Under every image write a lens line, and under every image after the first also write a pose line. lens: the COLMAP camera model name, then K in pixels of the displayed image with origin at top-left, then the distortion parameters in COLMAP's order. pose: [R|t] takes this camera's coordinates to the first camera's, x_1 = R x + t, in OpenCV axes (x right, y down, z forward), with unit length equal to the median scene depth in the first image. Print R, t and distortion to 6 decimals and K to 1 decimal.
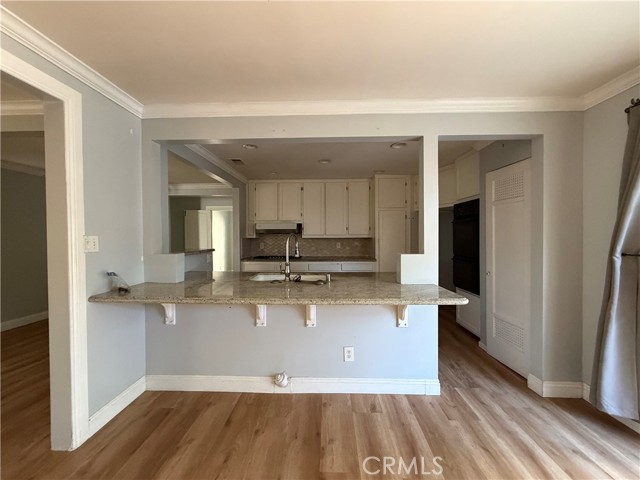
lens RADIAL K [[255.4, 0, 318.0], [0, 255.4, 240.4], [0, 0, 1]] dist [-0.000312, 0.000300]
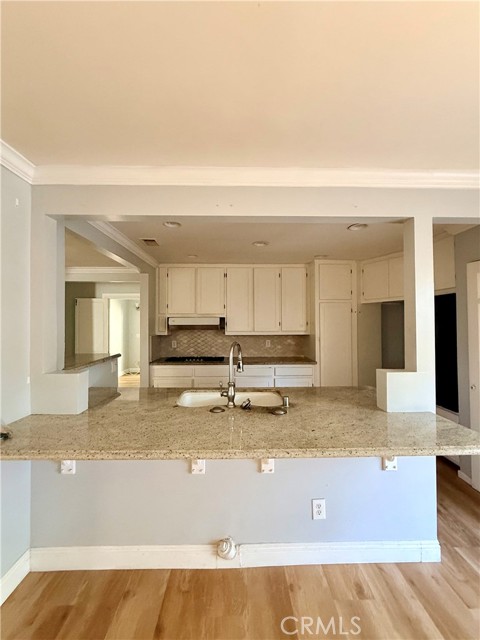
lens RADIAL K [[288.8, 0, 240.0], [0, 288.8, 320.0], [0, 0, 1]] dist [0.001055, 0.000173]
pose [[0.998364, 0.001787, 0.057155, -0.145578], [-0.000298, 0.999661, -0.026050, -0.072744], [-0.057182, 0.025990, 0.998025, 0.160311]]
